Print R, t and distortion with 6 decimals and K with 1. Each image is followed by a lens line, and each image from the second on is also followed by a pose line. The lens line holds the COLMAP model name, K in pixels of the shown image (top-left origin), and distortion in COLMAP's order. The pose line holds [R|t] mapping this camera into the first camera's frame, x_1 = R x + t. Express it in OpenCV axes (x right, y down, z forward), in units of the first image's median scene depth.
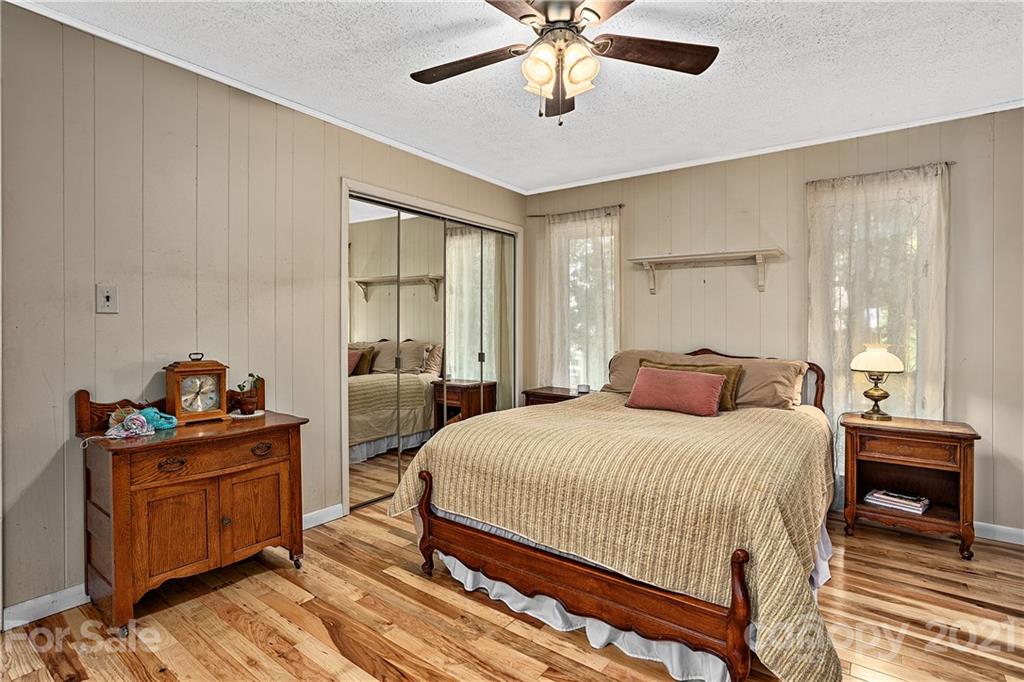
lens RADIAL K [[516.4, 0, 508.2], [0, 516.4, 332.7], [0, 0, 1]] dist [-0.016278, 0.001717]
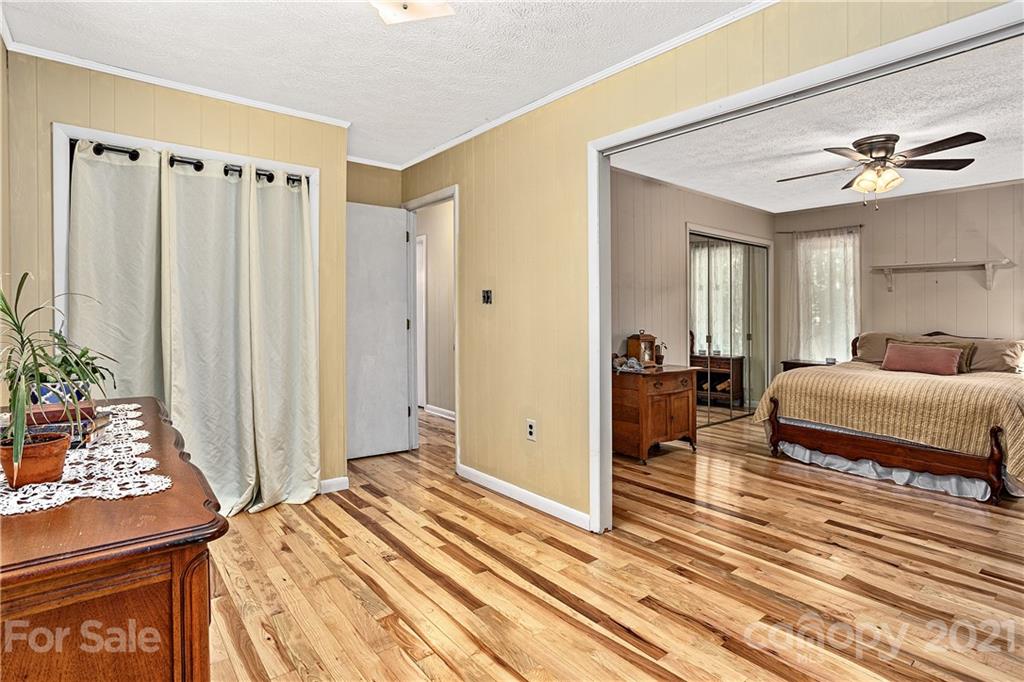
lens RADIAL K [[533.1, 0, 512.2], [0, 533.1, 319.4], [0, 0, 1]] dist [-0.002122, 0.007678]
pose [[0.973214, 0.000715, -0.229899, -0.473239], [-0.000797, 1.000000, -0.000263, 0.000097], [0.229899, 0.000439, 0.973214, -0.769911]]
